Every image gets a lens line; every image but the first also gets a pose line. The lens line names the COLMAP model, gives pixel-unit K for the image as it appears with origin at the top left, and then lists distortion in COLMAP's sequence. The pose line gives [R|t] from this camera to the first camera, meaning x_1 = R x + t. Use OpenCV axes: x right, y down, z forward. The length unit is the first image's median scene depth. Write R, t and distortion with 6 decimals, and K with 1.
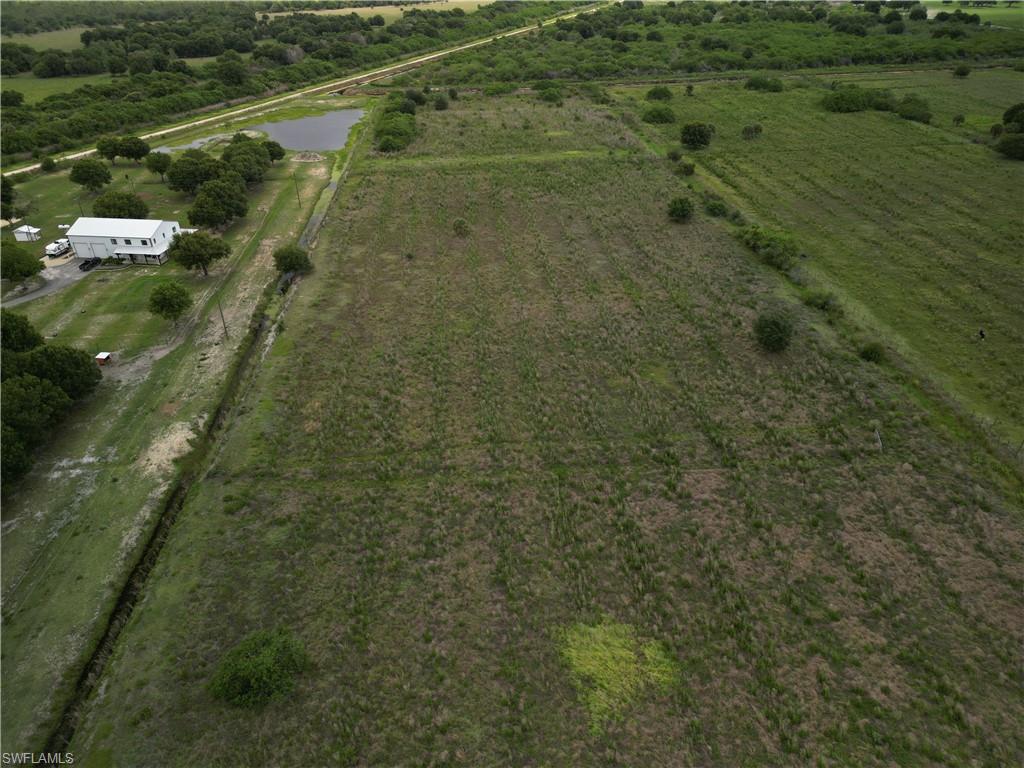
lens RADIAL K [[716.8, 0, 517.1], [0, 716.8, 385.5], [0, 0, 1]] dist [0.061980, -0.051839]
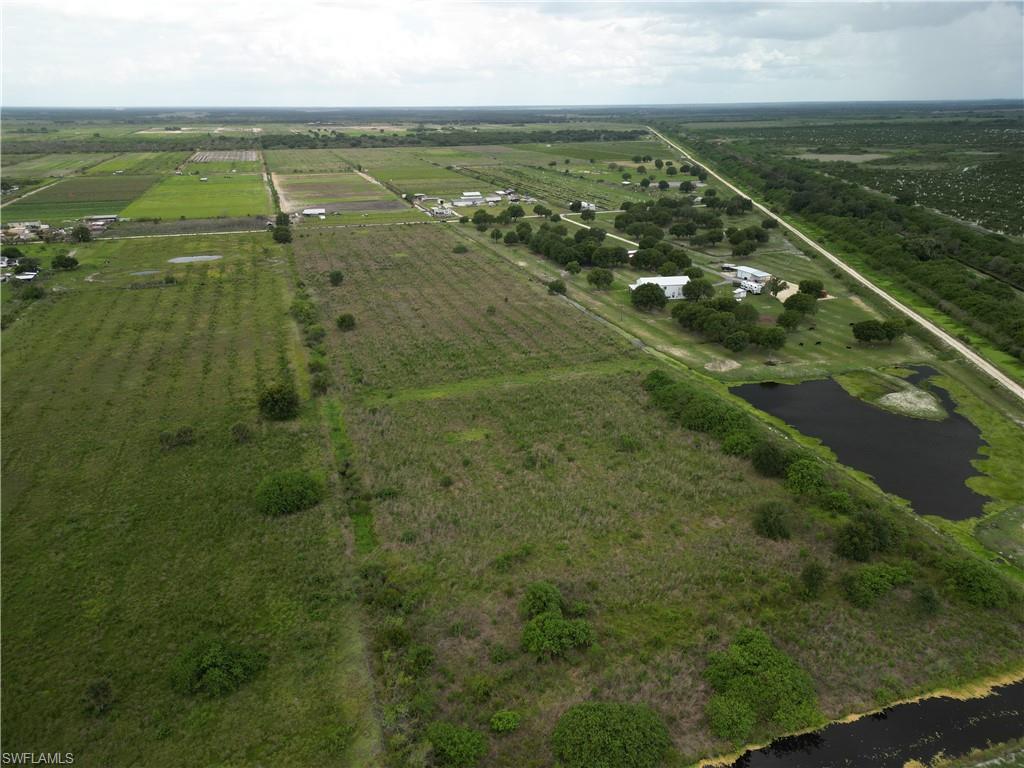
lens RADIAL K [[716.8, 0, 517.1], [0, 716.8, 385.5], [0, 0, 1]] dist [0.061980, -0.051839]
pose [[-0.969238, 0.114350, -0.217948, 0.240509], [-0.103974, 0.612393, 0.783686, -1.439175], [0.223085, 0.782239, -0.581666, 2.177015]]
